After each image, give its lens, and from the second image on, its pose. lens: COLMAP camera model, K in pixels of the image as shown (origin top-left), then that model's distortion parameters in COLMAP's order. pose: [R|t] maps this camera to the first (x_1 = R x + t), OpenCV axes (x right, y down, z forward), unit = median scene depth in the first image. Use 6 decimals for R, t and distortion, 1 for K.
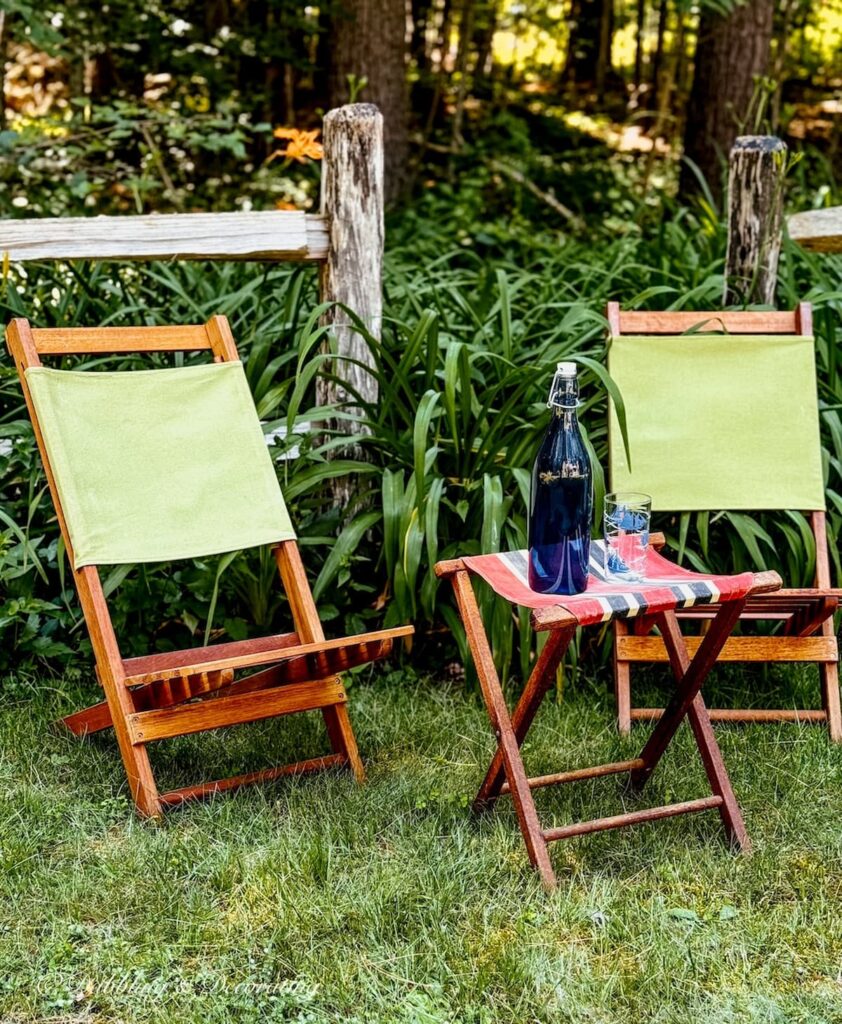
lens RADIAL K [[1420.2, 0, 421.0], [0, 1420.2, 512.0], [0, 0, 1]] dist [0.058950, 0.023681]
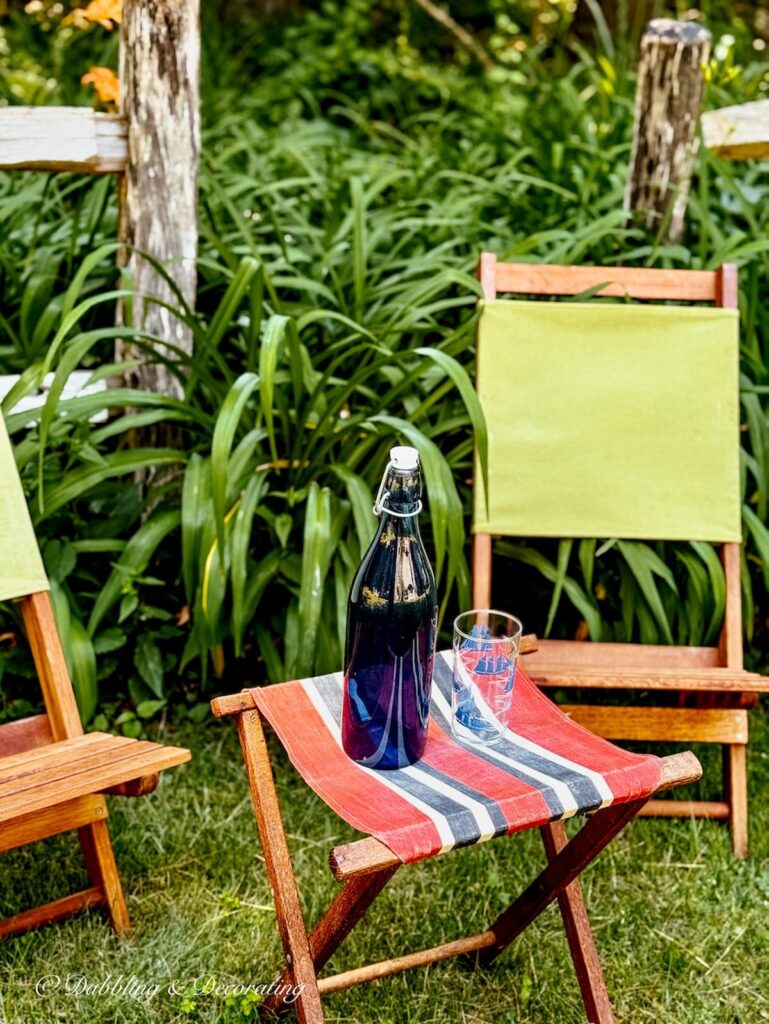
lens RADIAL K [[1381.6, 0, 385.9], [0, 1381.6, 492.0], [0, 0, 1]] dist [0.084495, -0.088627]
pose [[0.997644, 0.029686, 0.061843, 0.034950], [-0.036944, 0.992118, 0.119736, -0.104587], [-0.057801, -0.121738, 0.990878, 0.229554]]
